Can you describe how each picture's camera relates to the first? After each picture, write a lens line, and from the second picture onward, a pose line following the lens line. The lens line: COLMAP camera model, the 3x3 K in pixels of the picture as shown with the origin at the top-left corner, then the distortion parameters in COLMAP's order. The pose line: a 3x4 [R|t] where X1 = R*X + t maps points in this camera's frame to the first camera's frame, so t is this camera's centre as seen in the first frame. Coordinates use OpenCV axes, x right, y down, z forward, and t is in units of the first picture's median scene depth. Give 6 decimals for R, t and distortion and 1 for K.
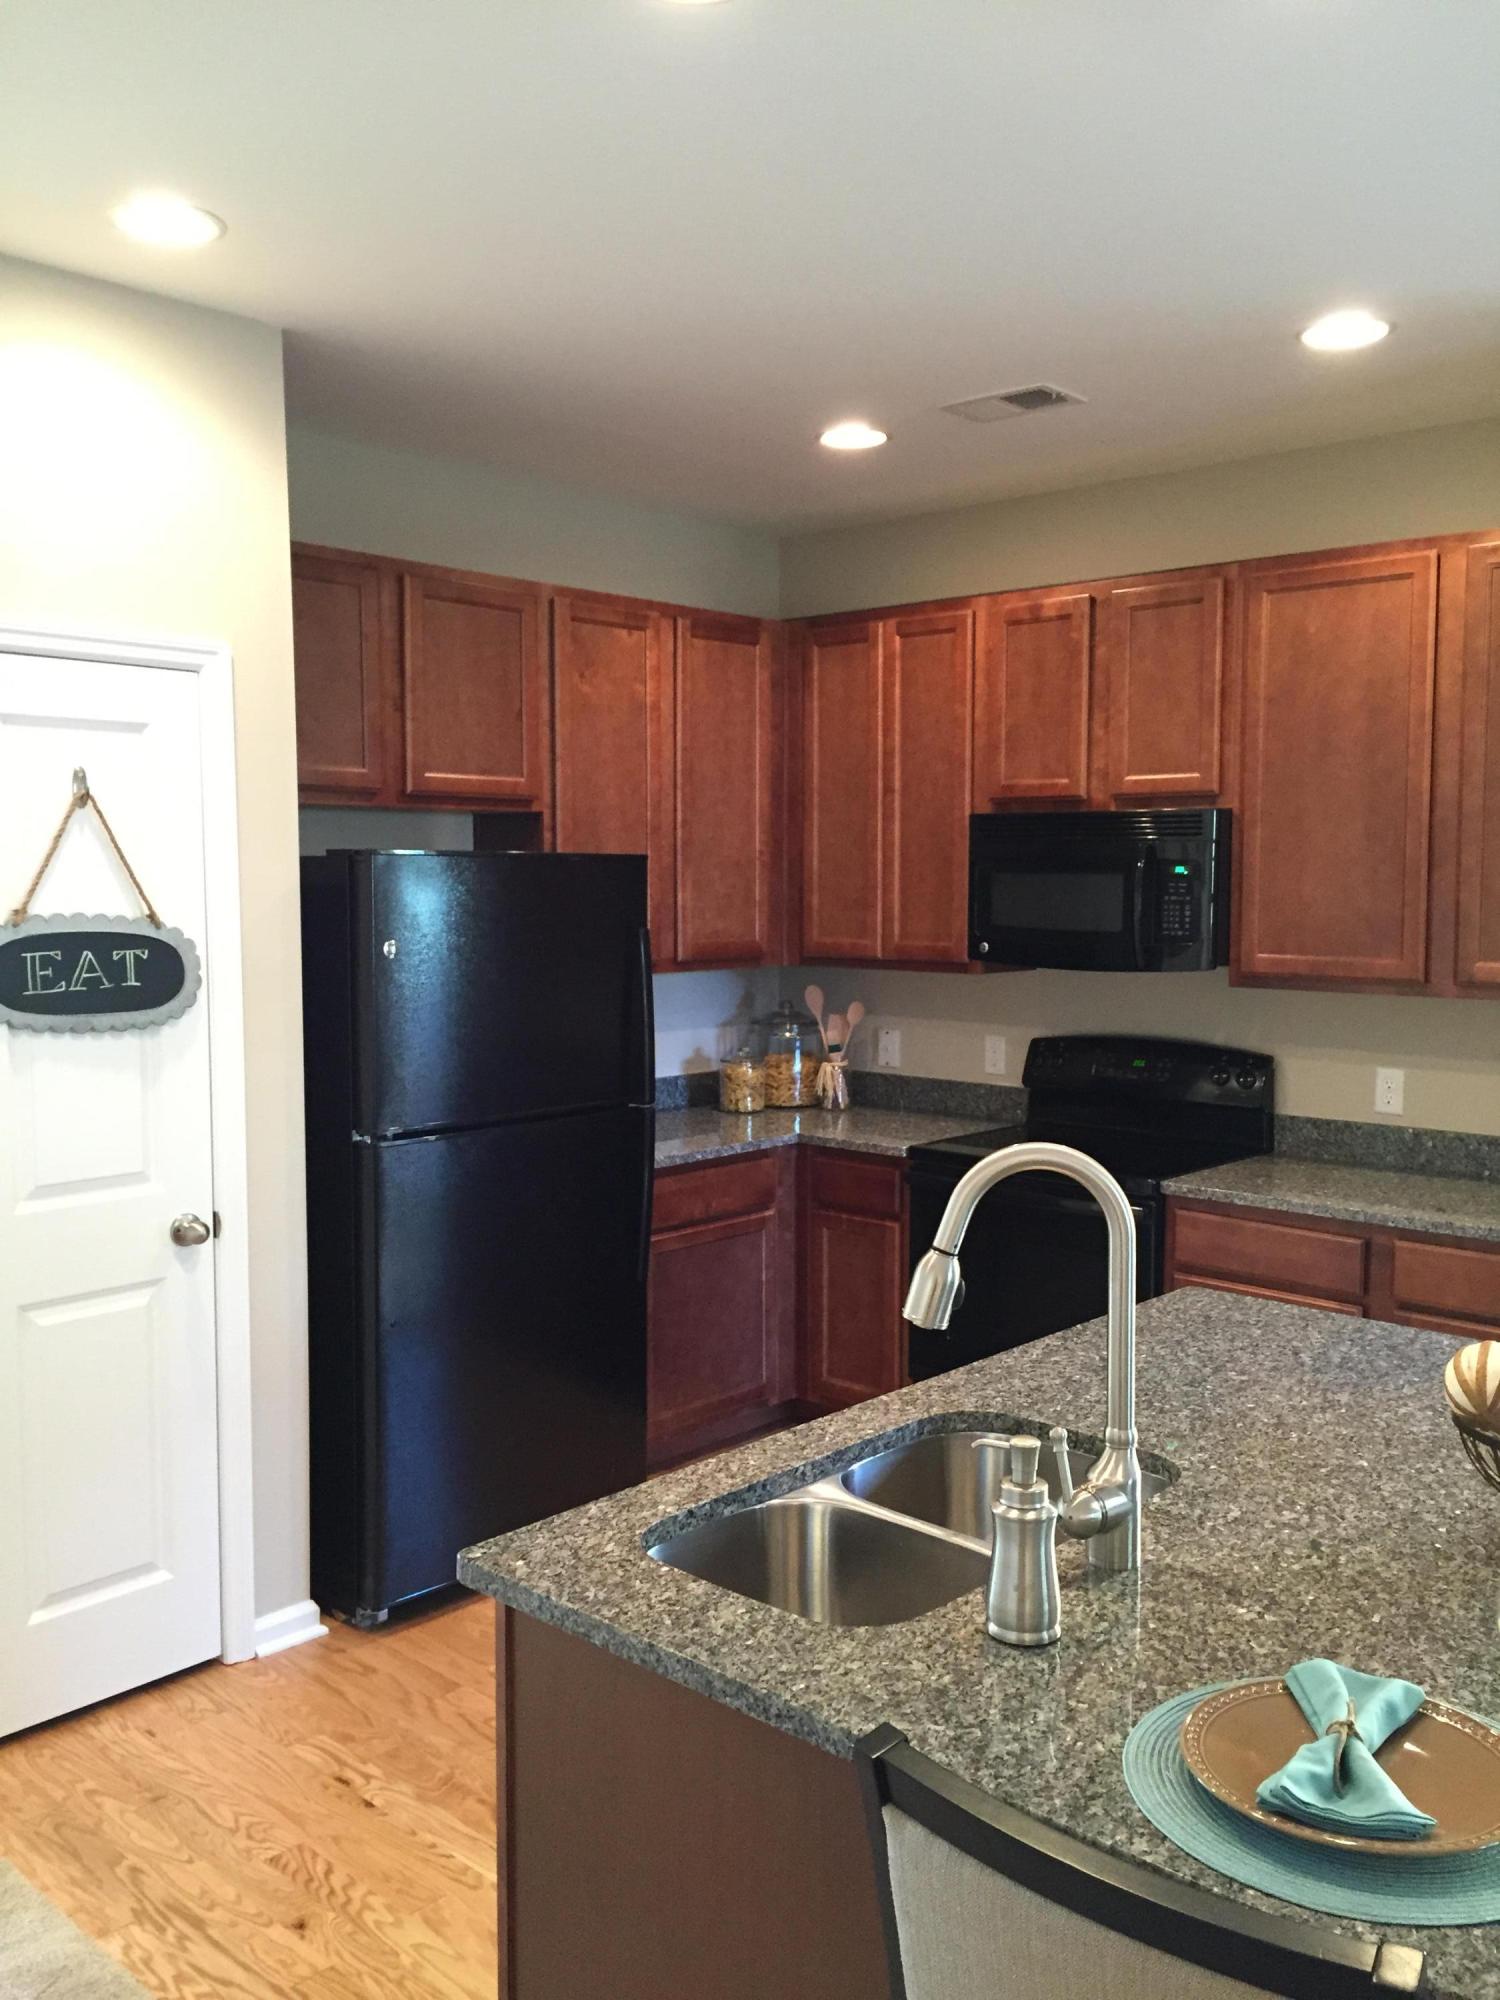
lens RADIAL K [[1703.6, 0, 750.0], [0, 1703.6, 1000.0], [0, 0, 1]] dist [0.085327, 0.002631]
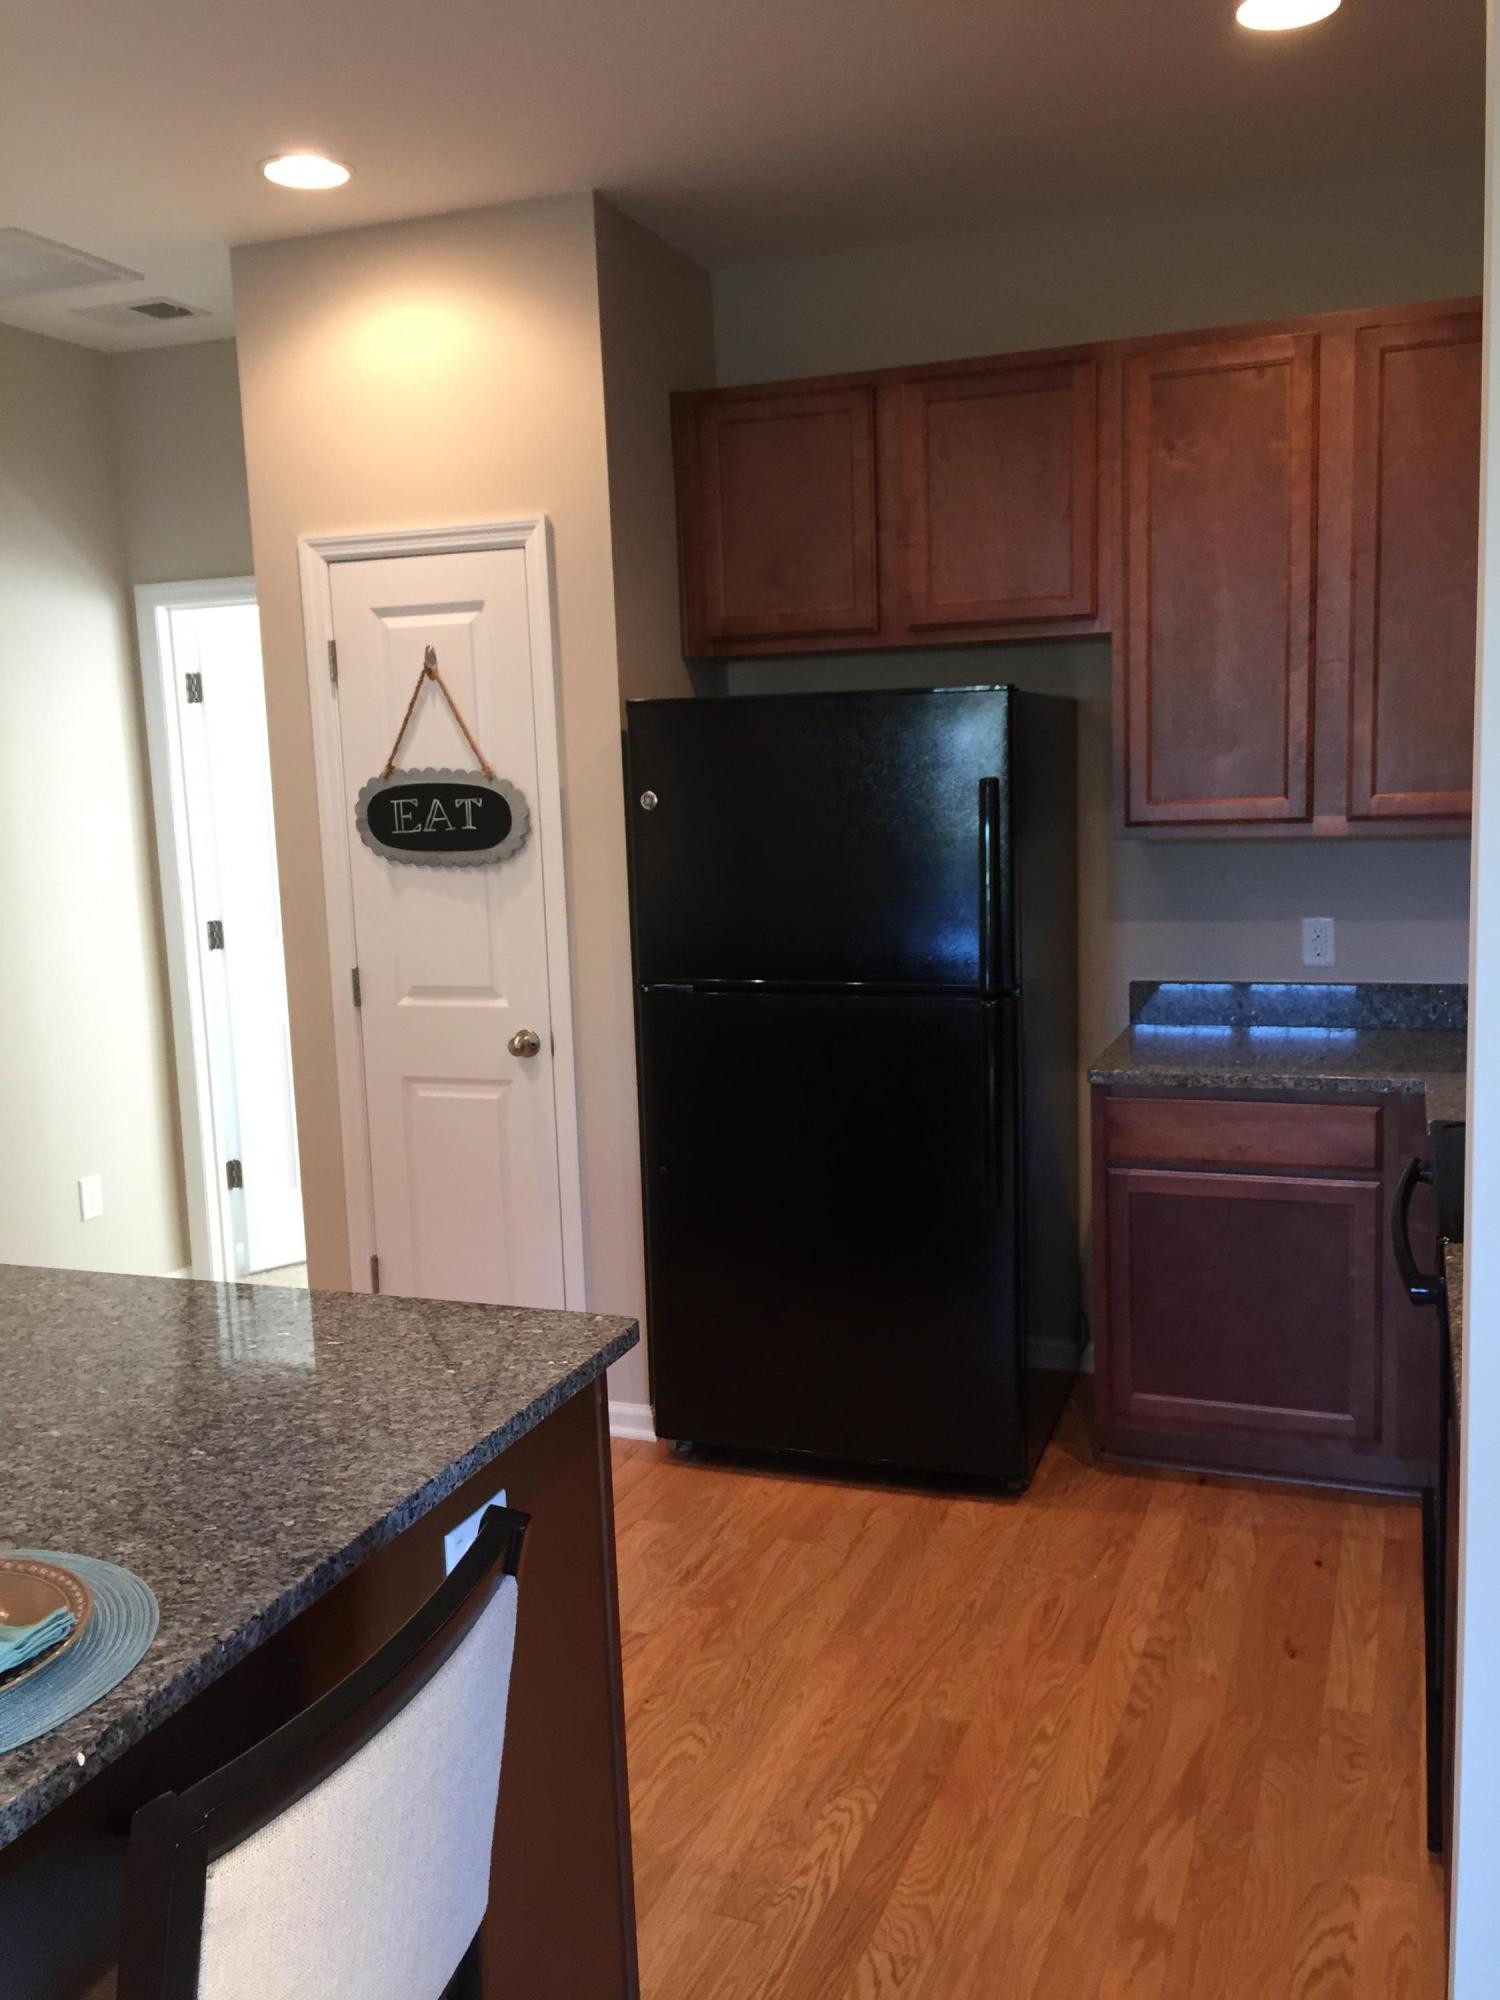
lens RADIAL K [[1703.6, 0, 750.0], [0, 1703.6, 1000.0], [0, 0, 1]] dist [0.085327, 0.002631]
pose [[0.382842, 0.118112, -0.916232, 0.813122], [-0.036059, 0.992948, 0.112935, -0.031712], [0.923110, -0.010198, 0.384402, 0.733125]]
